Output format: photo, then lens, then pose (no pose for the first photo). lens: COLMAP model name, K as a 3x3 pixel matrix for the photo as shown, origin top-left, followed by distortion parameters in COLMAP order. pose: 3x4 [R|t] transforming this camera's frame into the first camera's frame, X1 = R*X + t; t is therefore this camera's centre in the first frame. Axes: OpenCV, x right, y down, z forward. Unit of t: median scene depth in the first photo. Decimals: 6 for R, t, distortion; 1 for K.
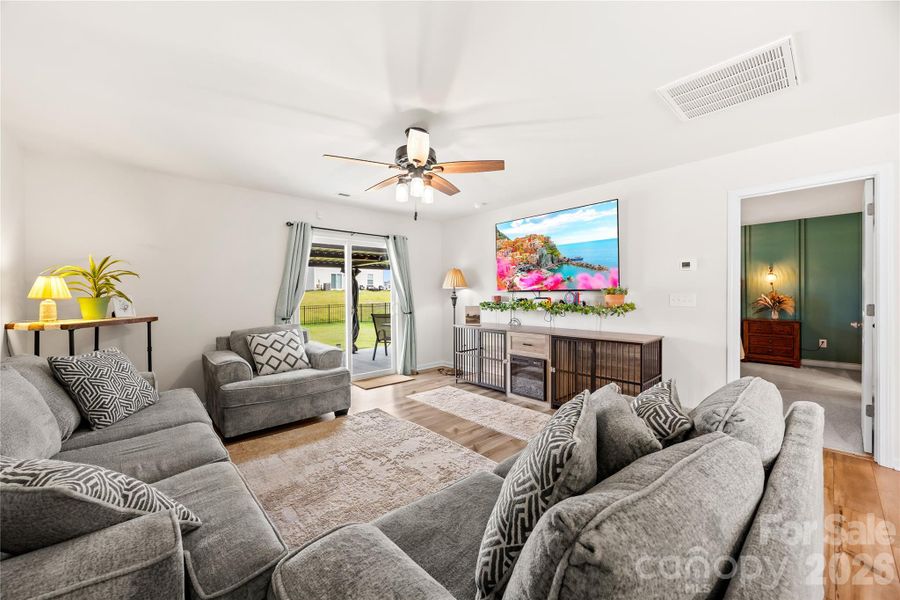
lens RADIAL K [[342.1, 0, 431.6], [0, 342.1, 300.3], [0, 0, 1]] dist [-0.003474, -0.000124]
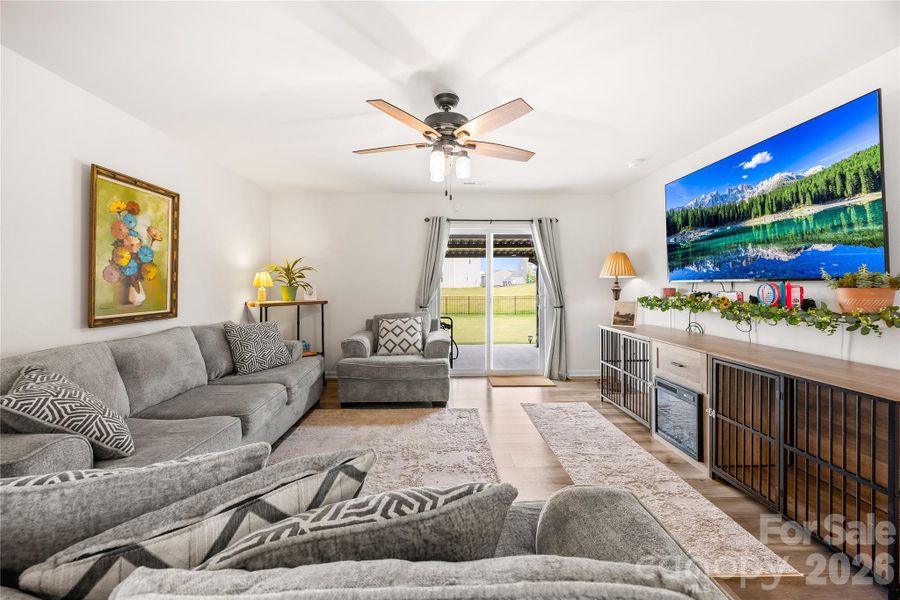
lens RADIAL K [[340.2, 0, 449.9], [0, 340.2, 286.7], [0, 0, 1]] dist [-0.002893, -0.000159]
pose [[0.775654, 0.009304, -0.631090, 0.365955], [-0.016382, 0.999851, -0.005394, -0.006685], [0.630945, 0.014523, 0.775691, 0.242848]]
